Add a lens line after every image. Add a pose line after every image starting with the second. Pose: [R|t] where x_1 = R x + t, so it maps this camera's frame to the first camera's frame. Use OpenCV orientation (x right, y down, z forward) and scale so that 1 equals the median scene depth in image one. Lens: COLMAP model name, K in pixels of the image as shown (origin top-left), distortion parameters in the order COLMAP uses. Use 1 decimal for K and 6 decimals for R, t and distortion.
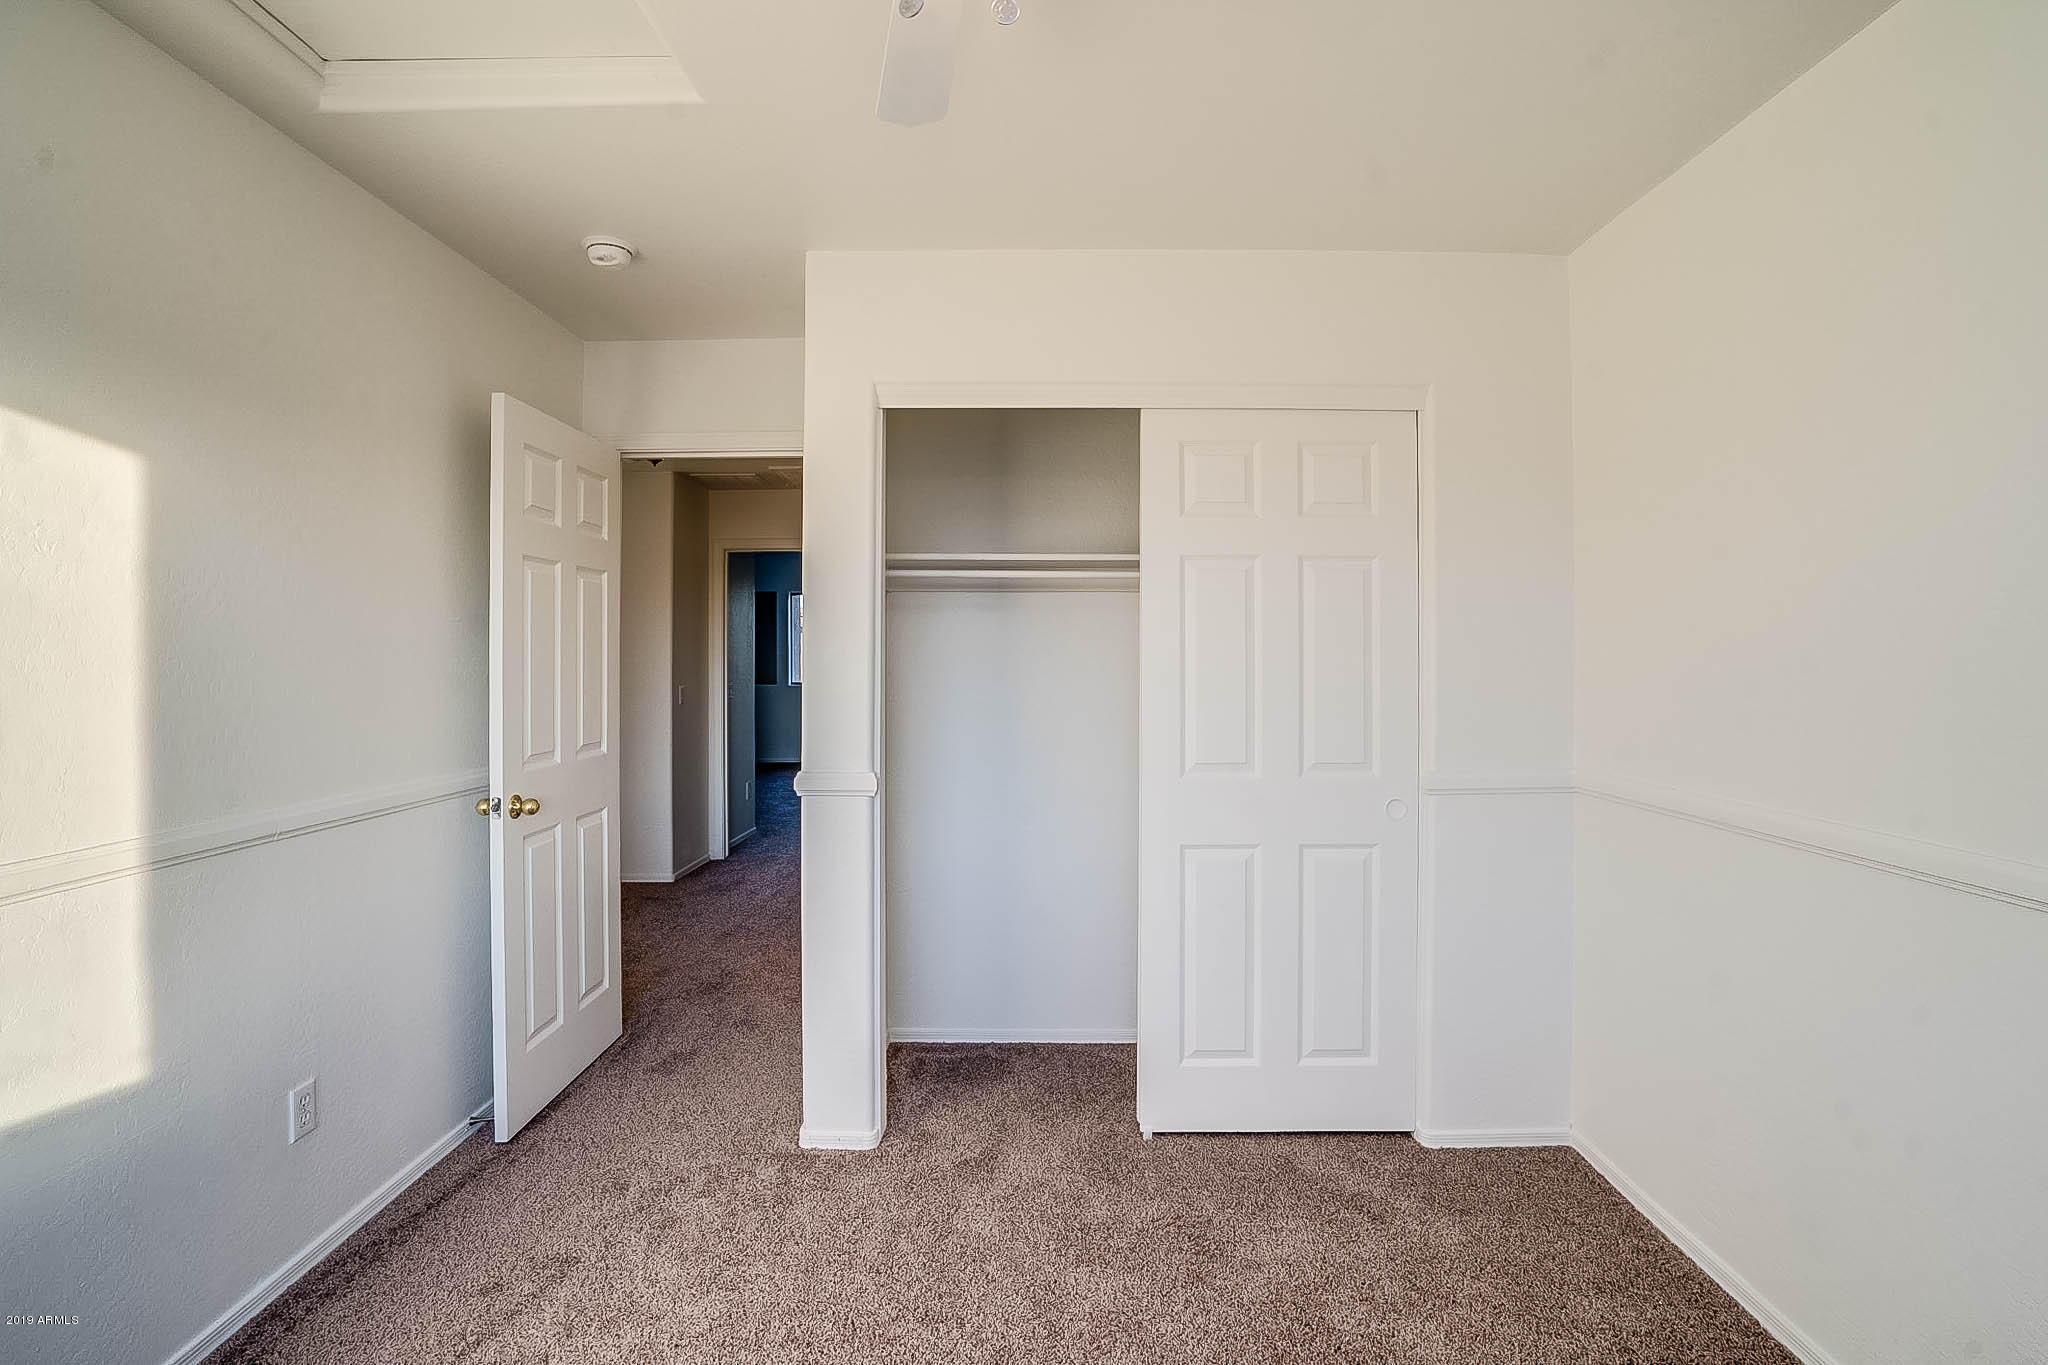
lens RADIAL K [[960.4, 0, 1028.9], [0, 960.4, 671.9], [0, 0, 1]] dist [0.028692, -0.000776]
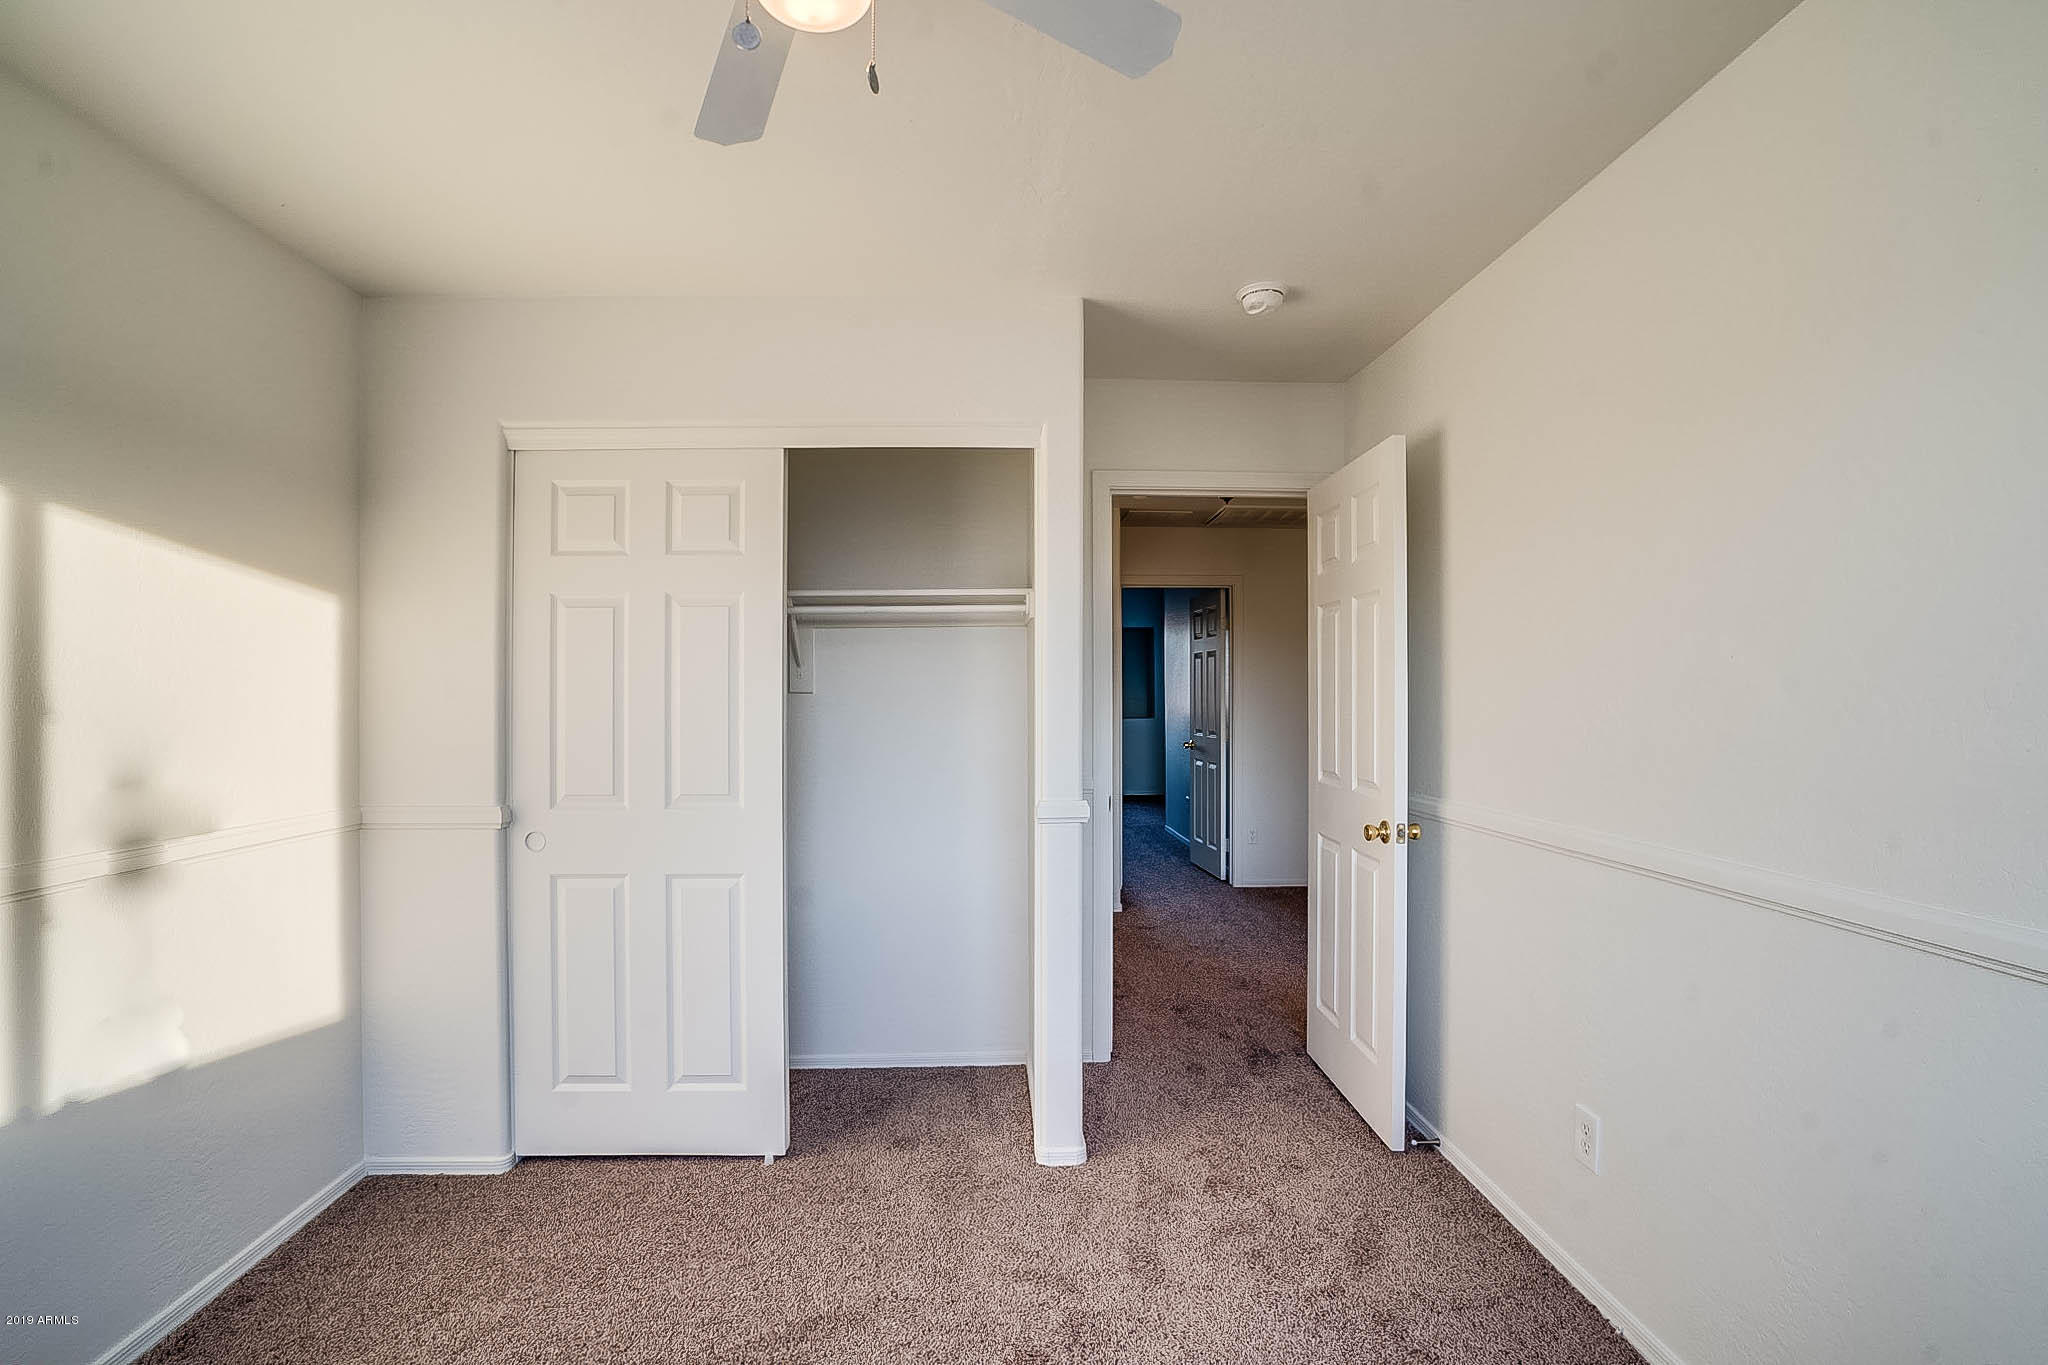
lens RADIAL K [[943.1, 0, 1018.4], [0, 943.1, 704.4], [0, 0, 1]] dist [0.000028, 0.001025]
pose [[0.999930, -0.006348, -0.009943, 0.109767], [0.006336, 0.999979, -0.001213, 0.000727], [0.009951, 0.001150, 0.999950, 0.001602]]
